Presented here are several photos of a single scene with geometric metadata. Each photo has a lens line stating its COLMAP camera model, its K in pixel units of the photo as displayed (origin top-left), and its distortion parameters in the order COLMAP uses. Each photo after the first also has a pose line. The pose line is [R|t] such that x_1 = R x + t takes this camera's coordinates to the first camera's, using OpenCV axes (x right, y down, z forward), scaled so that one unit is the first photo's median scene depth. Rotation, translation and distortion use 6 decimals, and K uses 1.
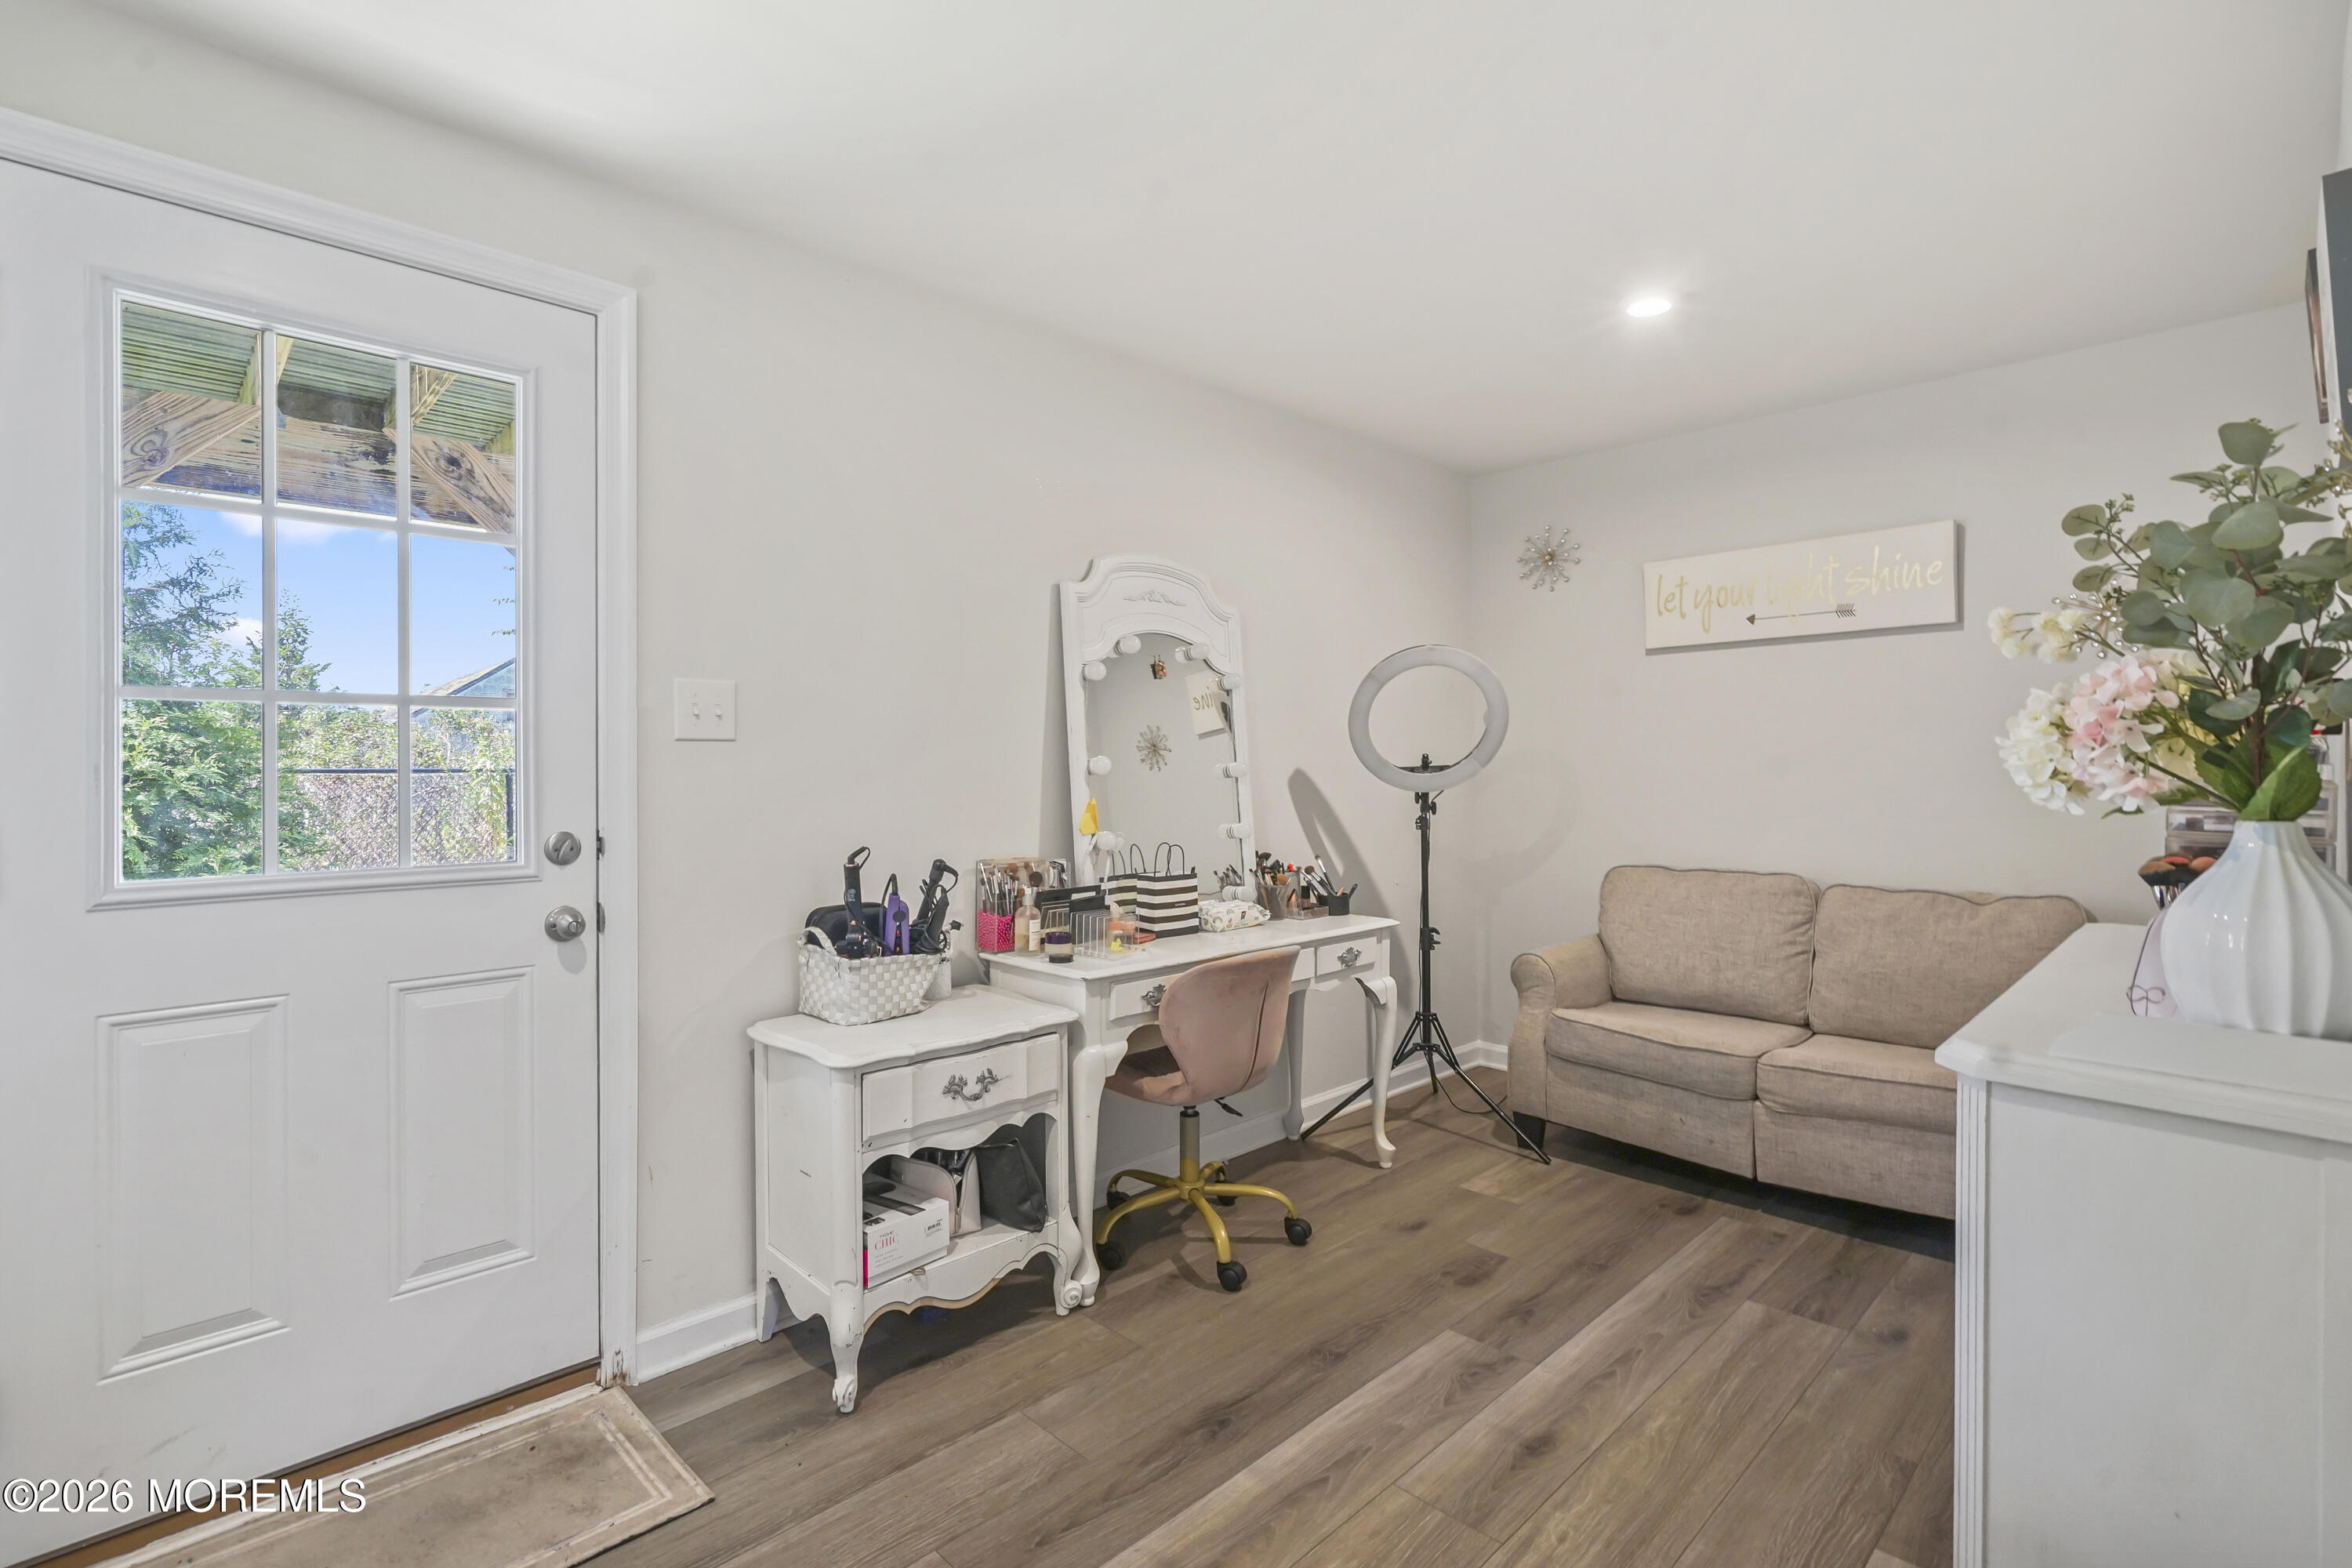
lens RADIAL K [[1081.2, 0, 1171.5], [0, 1081.2, 792.0], [0, 0, 1]] dist [0.001538, 0.000414]
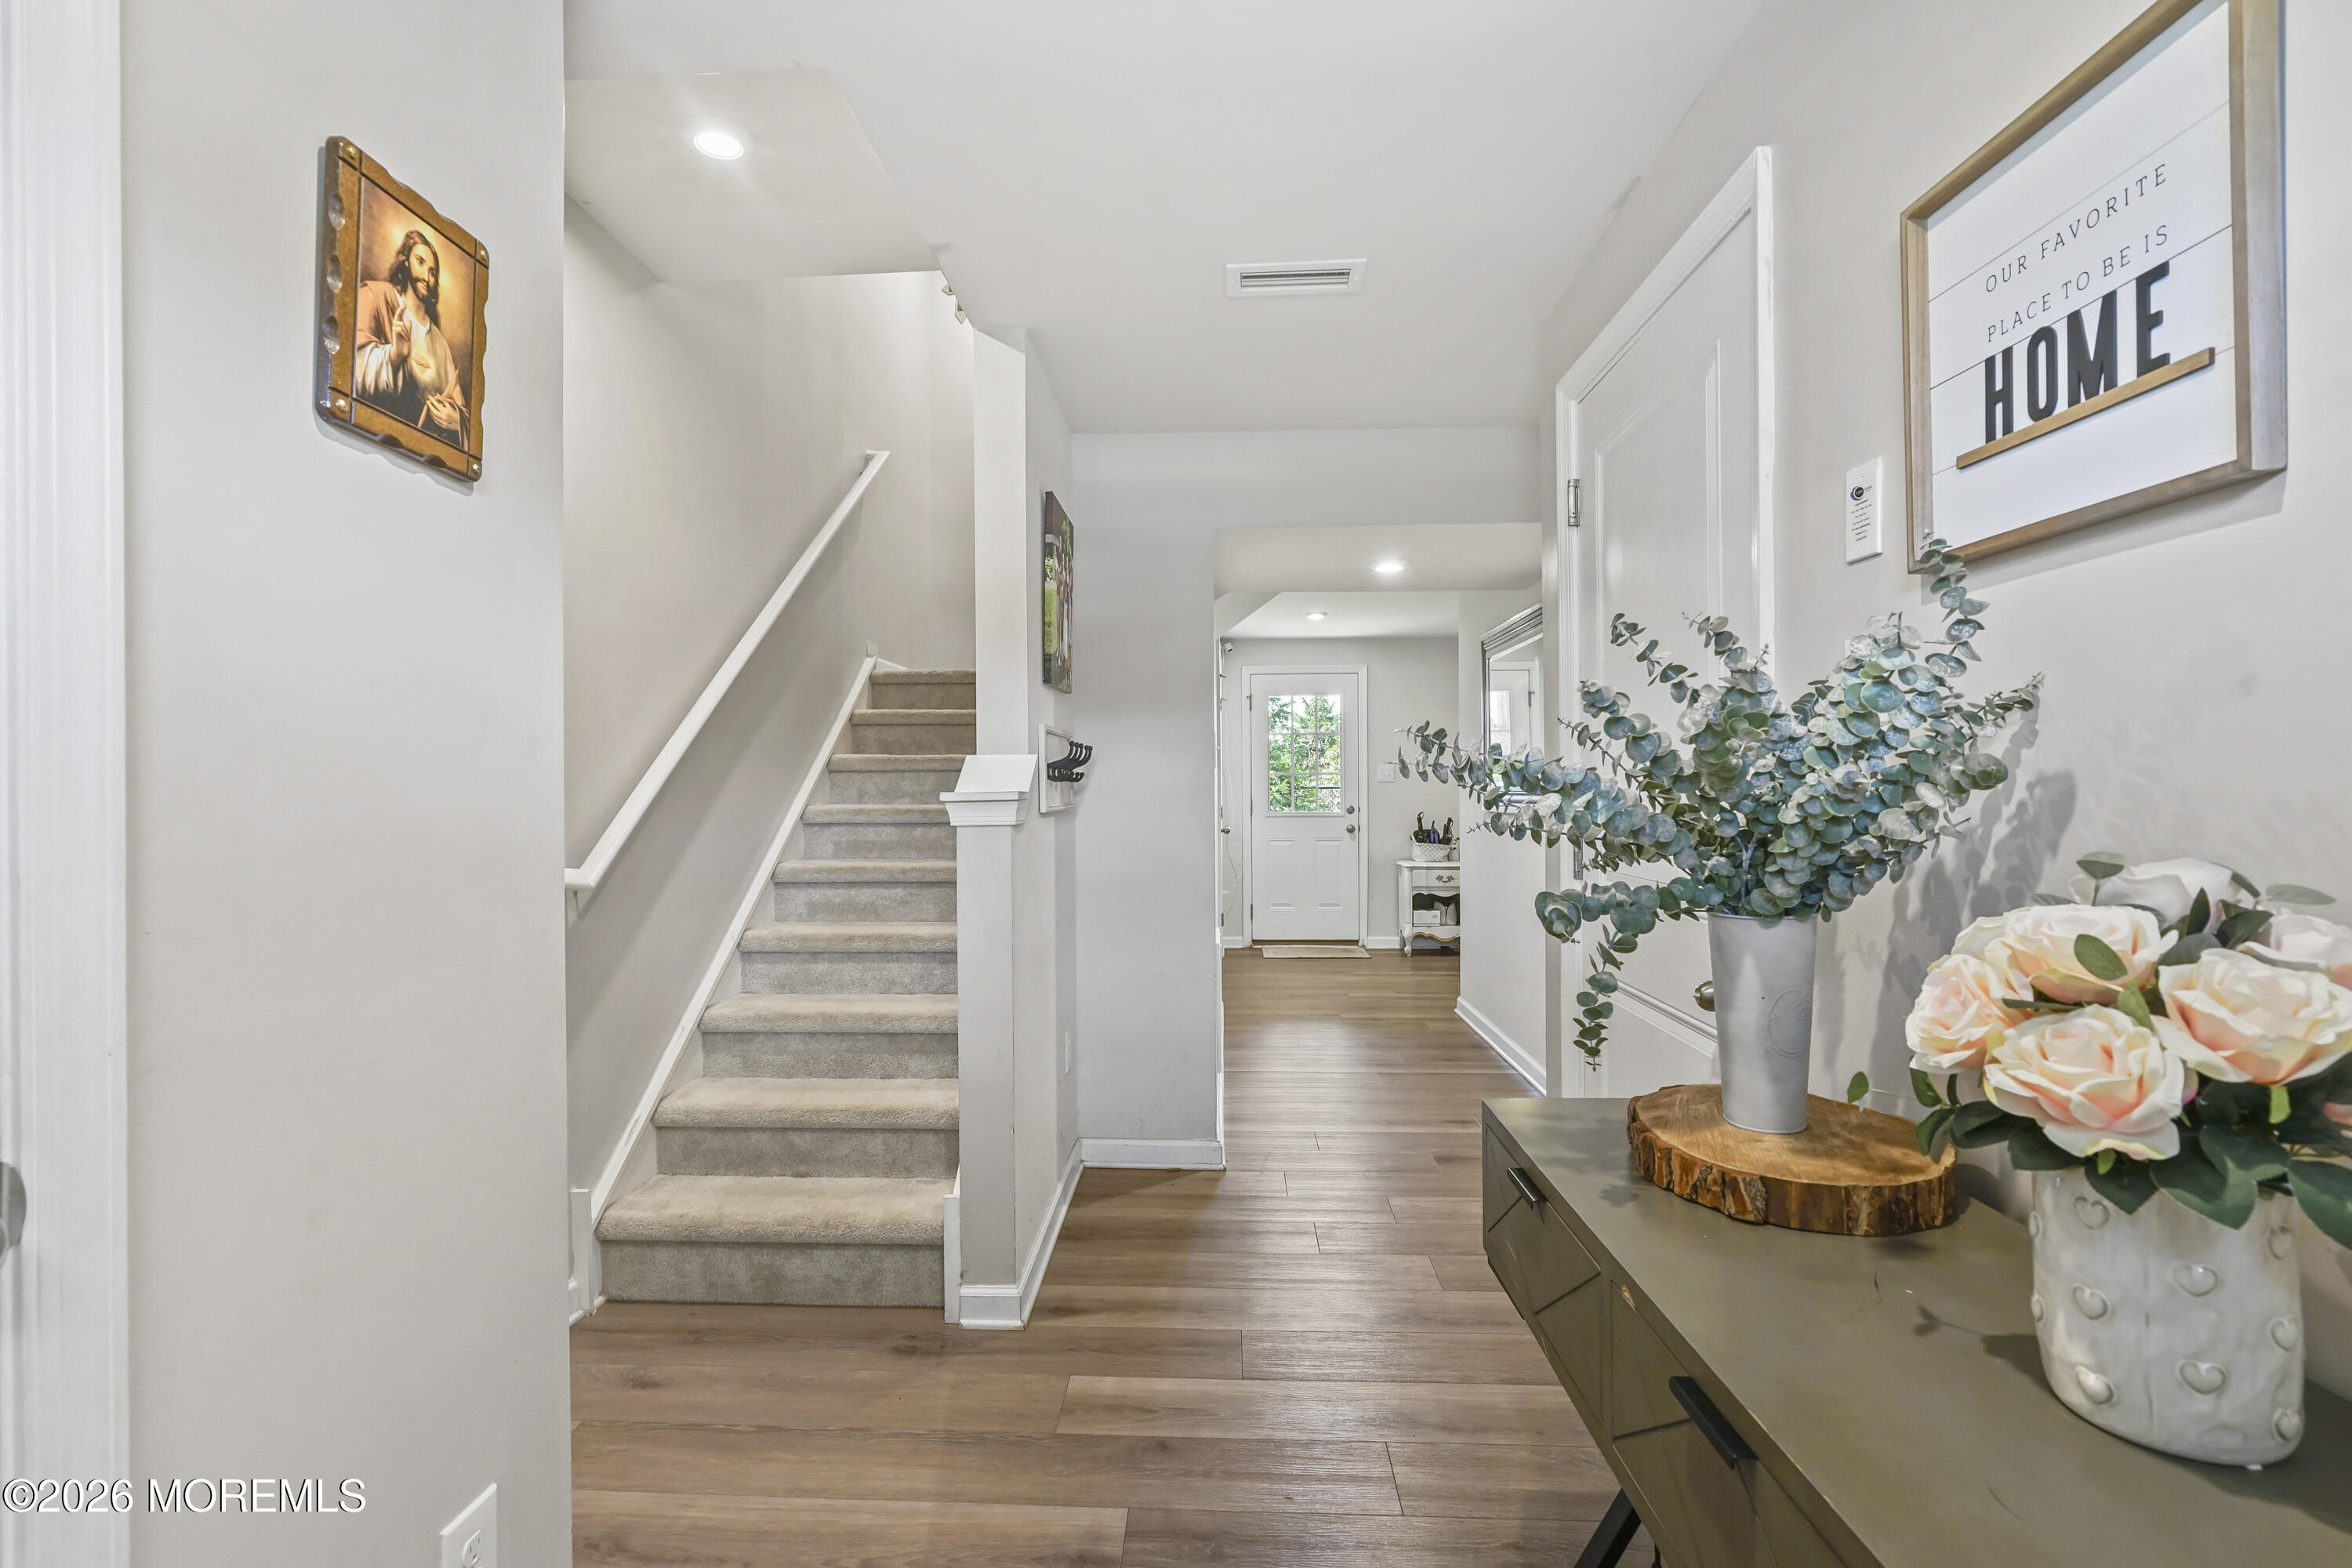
lens RADIAL K [[1093.1, 0, 1164.3], [0, 1093.1, 788.4], [0, 0, 1]] dist [-0.004692, 0.000549]
pose [[0.673913, 0.001213, -0.738810, 1.798086], [-0.012888, 0.999866, -0.010114, 0.016205], [0.738699, 0.016338, 0.673838, -2.067990]]
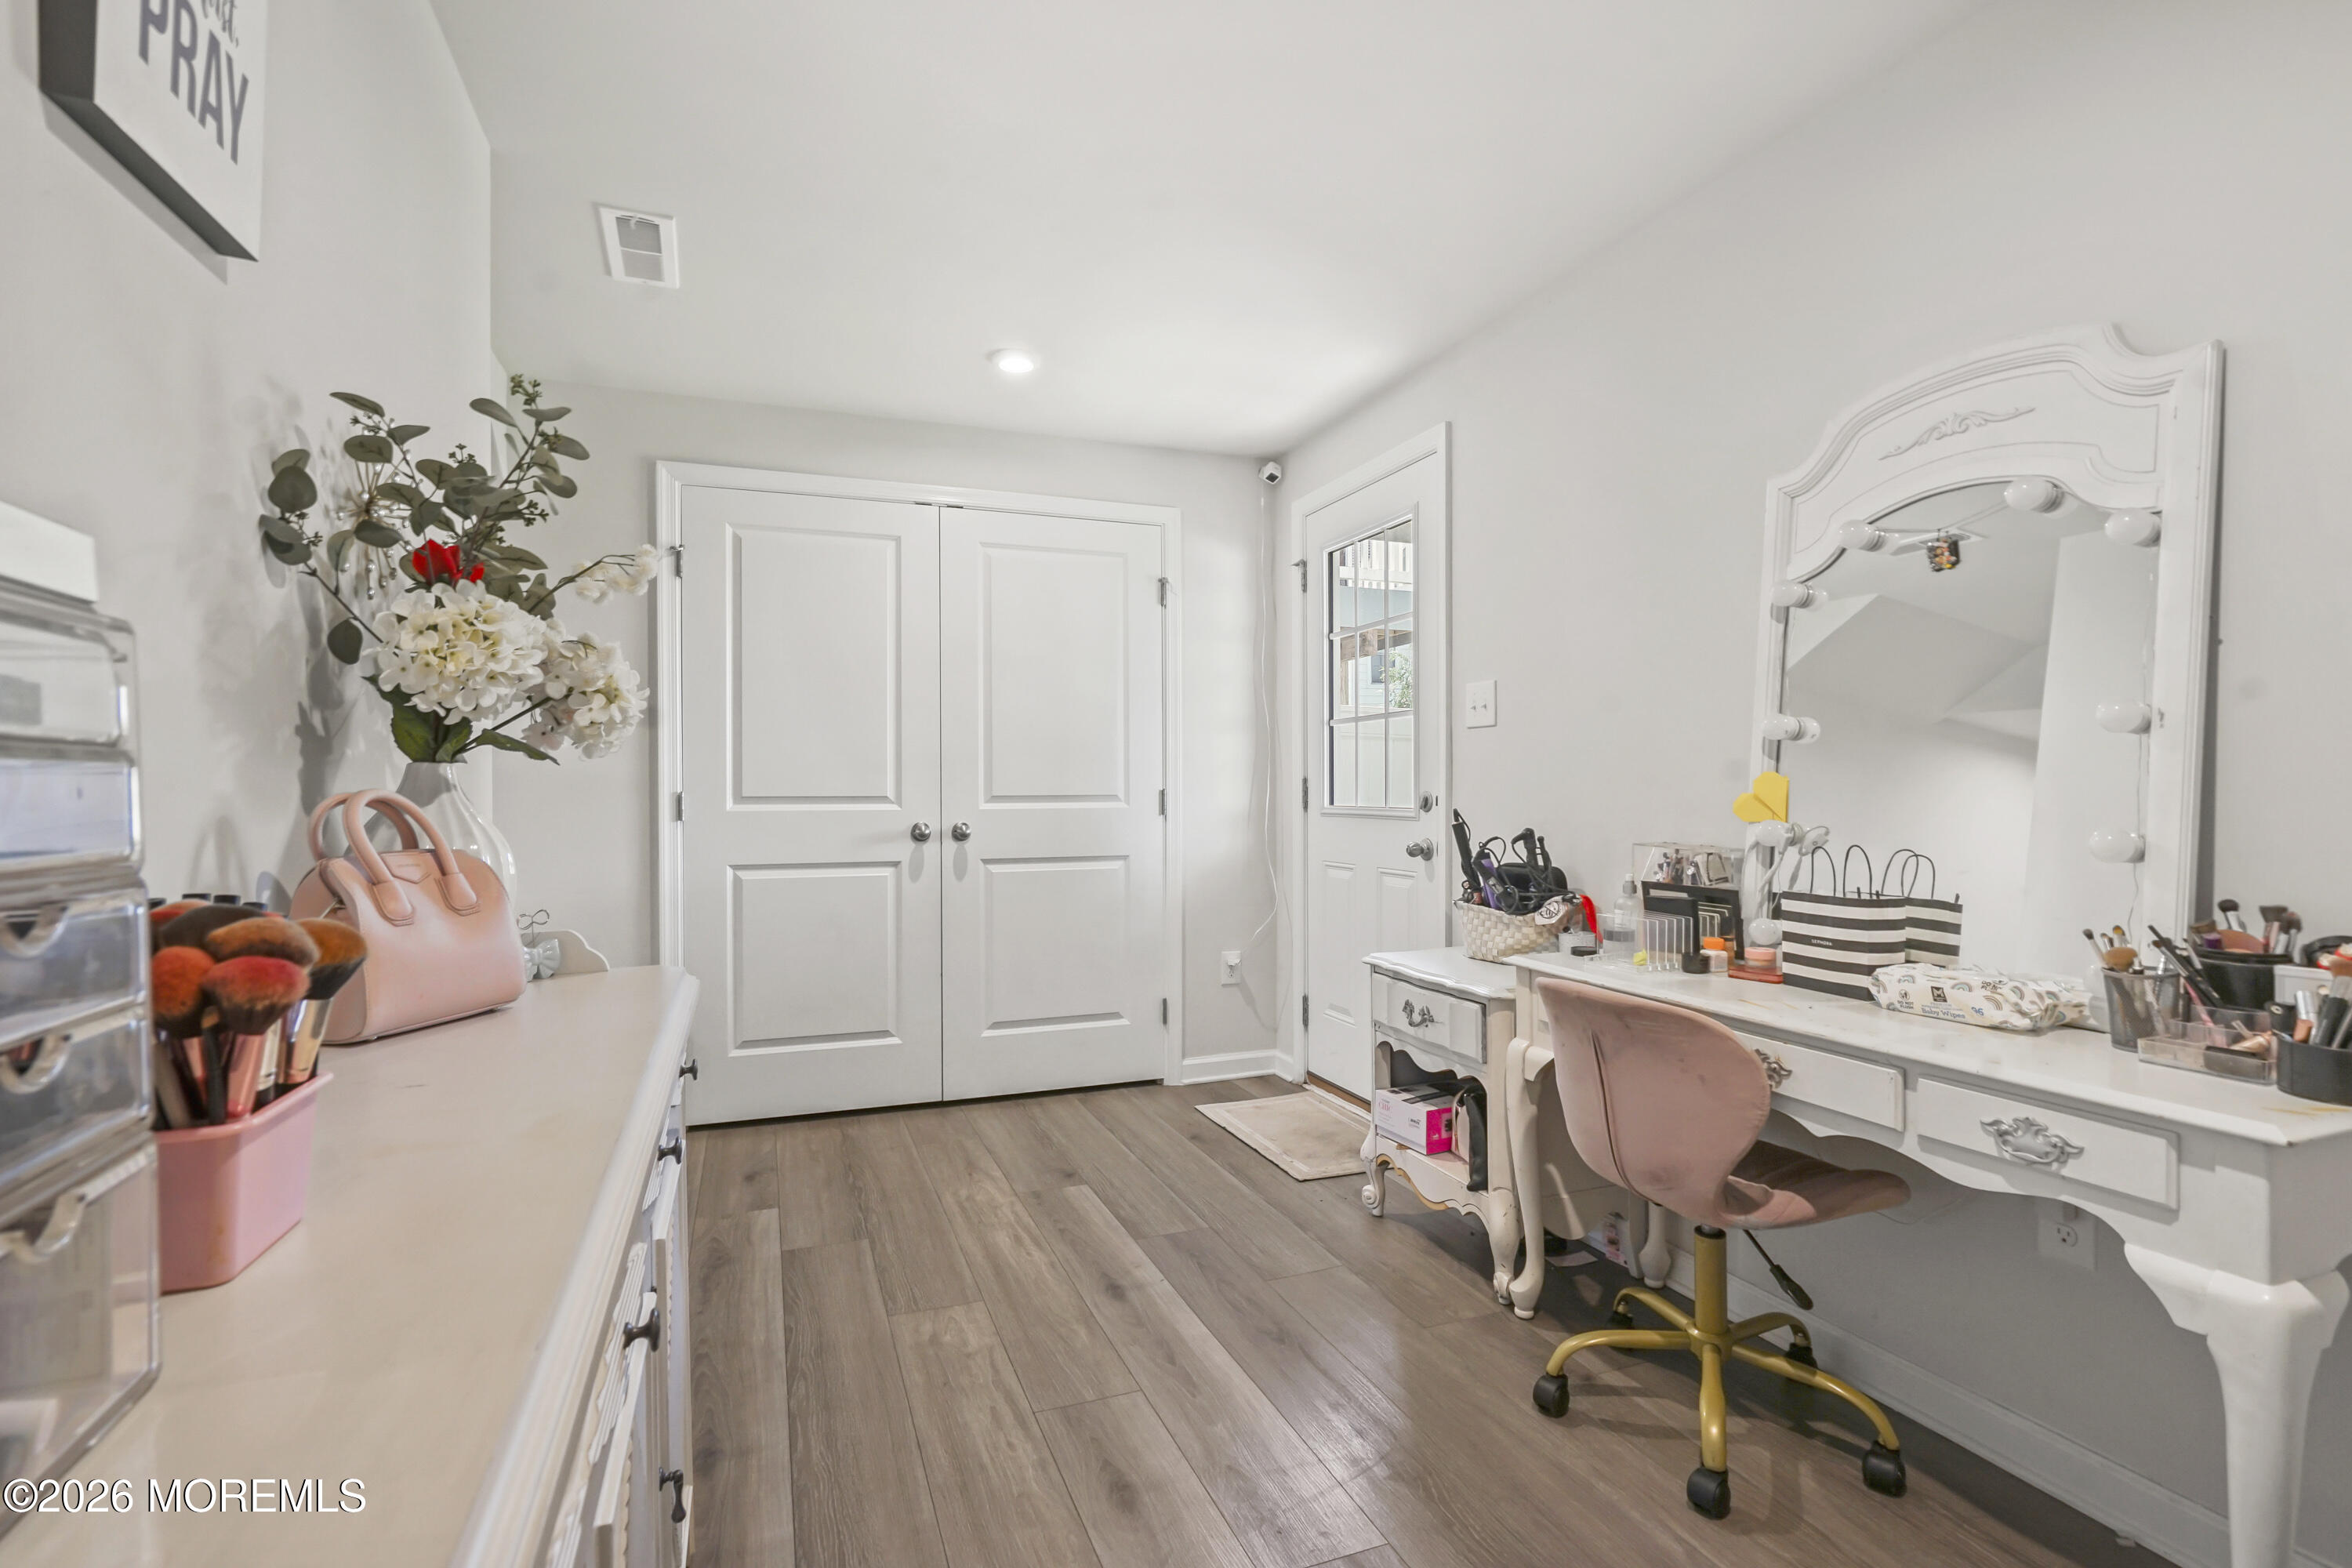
lens RADIAL K [[1093.1, 0, 1164.3], [0, 1093.1, 788.4], [0, 0, 1]] dist [-0.004692, 0.000549]
pose [[-0.409354, 0.010202, -0.912318, 0.955082], [-0.006521, 0.999879, 0.014107, 0.010934], [0.912352, 0.011724, -0.409238, 1.170898]]
